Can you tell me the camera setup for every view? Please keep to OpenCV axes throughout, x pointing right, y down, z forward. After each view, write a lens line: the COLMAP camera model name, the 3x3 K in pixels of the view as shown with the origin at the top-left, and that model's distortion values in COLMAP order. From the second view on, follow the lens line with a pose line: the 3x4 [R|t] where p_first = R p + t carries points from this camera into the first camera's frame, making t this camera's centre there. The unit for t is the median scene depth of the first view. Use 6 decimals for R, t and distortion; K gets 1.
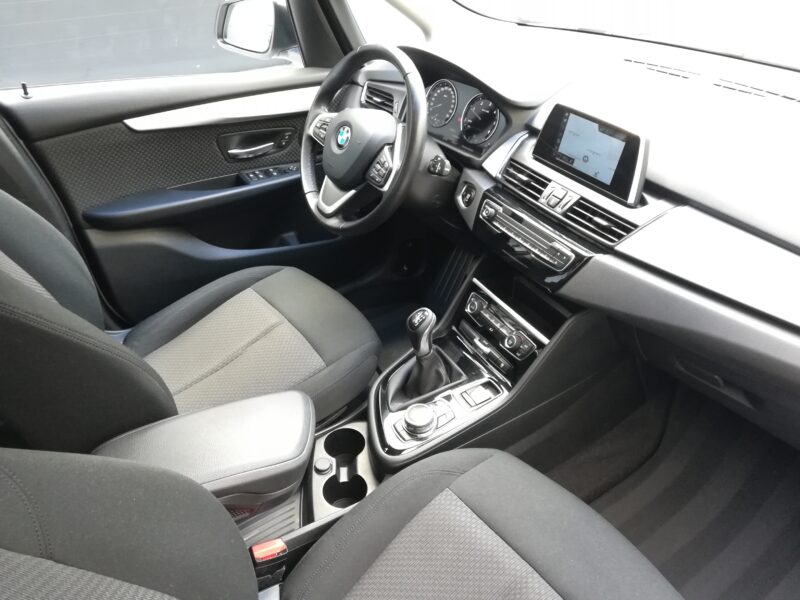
lens RADIAL K [[635.0, 0, 398.1], [0, 635.0, 296.1], [0, 0, 1]] dist [0.054951, -0.081916]
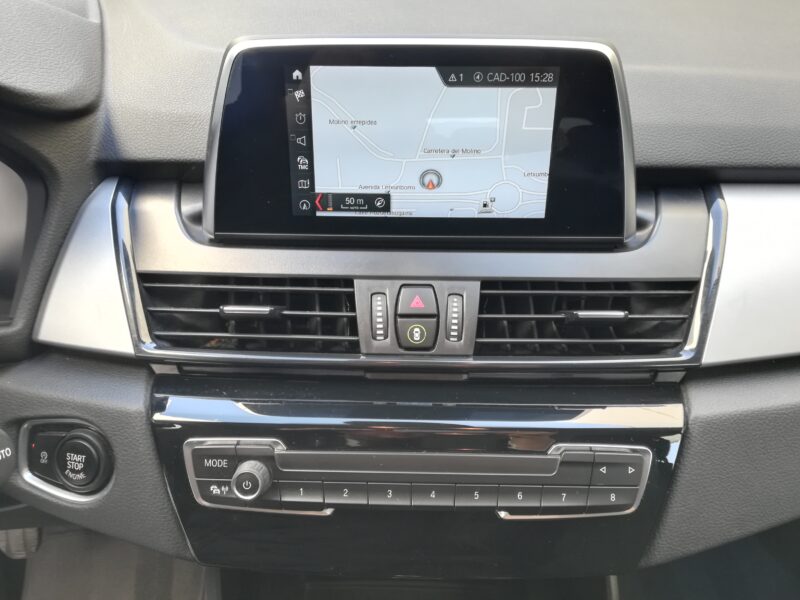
lens RADIAL K [[635.0, 0, 398.0], [0, 635.0, 300.2], [0, 0, 1]] dist [0.054951, -0.081916]
pose [[0.493301, -0.473674, 0.729580, 0.011301], [0.480695, 0.847477, 0.225199, -0.238252], [-0.724974, 0.239615, 0.645754, 0.792074]]
